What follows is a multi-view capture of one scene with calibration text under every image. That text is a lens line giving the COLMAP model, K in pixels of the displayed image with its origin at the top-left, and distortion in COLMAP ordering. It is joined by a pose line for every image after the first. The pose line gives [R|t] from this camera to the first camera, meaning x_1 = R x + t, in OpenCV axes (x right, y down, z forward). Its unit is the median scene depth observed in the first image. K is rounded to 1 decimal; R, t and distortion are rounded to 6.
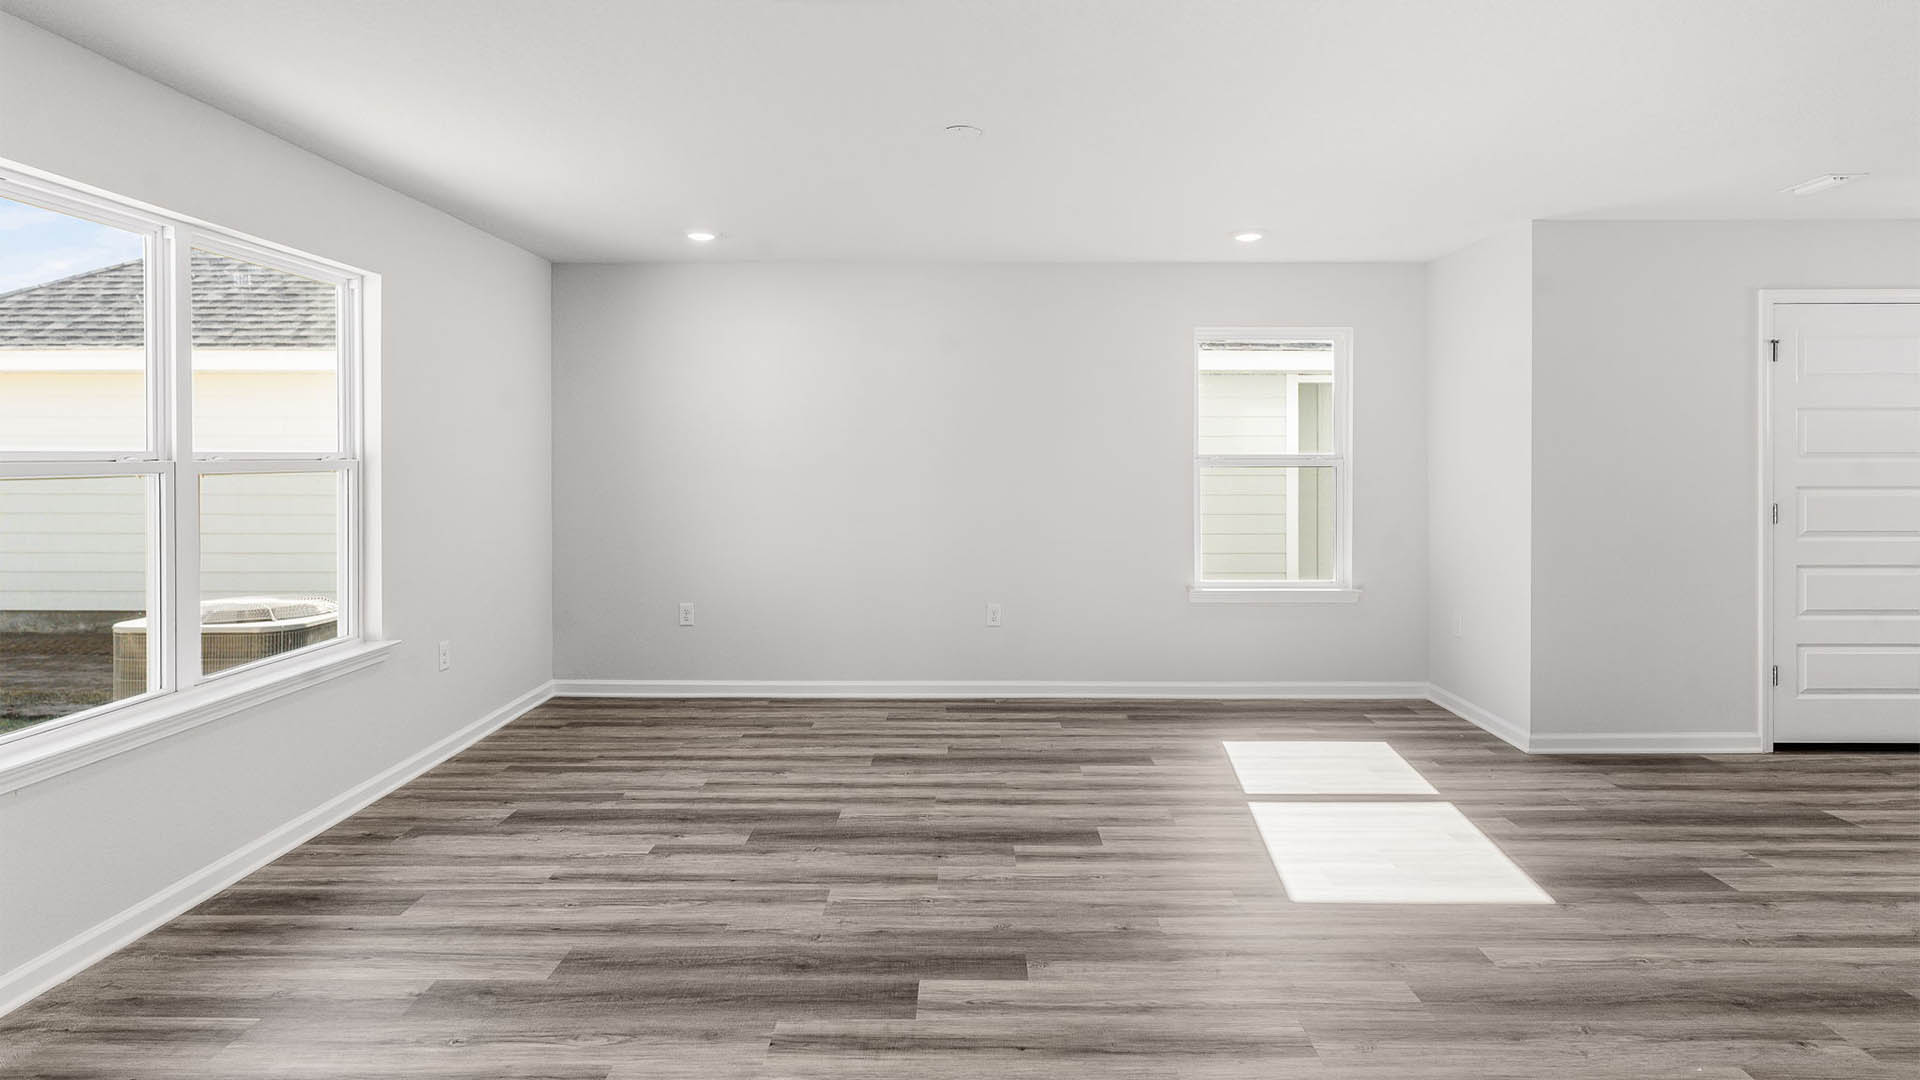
lens RADIAL K [[992.3, 0, 968.7], [0, 992.3, 455.6], [0, 0, 1]] dist [-0.006077, 0.000701]
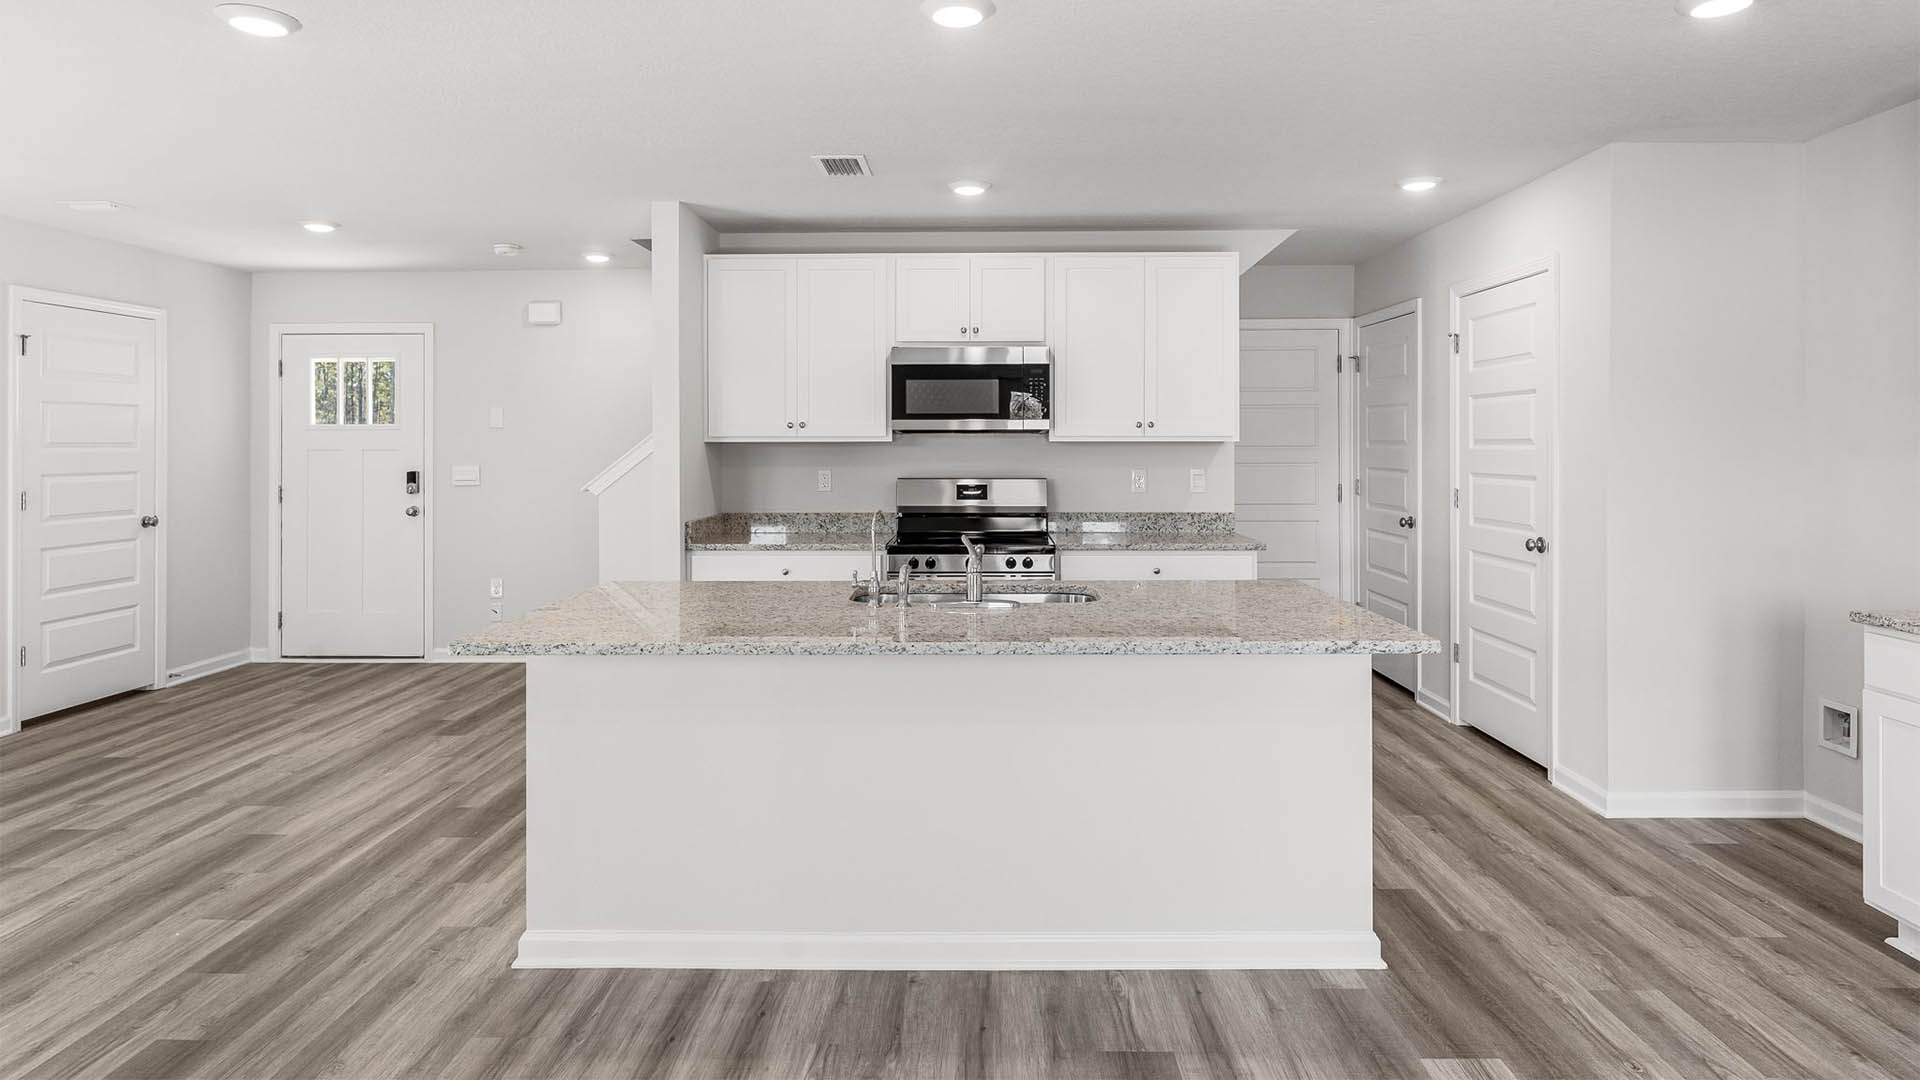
lens RADIAL K [[1062.2, 0, 960.8], [0, 1062.2, 440.6], [0, 0, 1]] dist [0.000508, -0.002279]
pose [[0.015977, 0.003110, 0.999868, -0.312325], [0.001390, 0.999994, -0.003133, -0.000552], [-0.999871, 0.001440, 0.015973, -0.010302]]
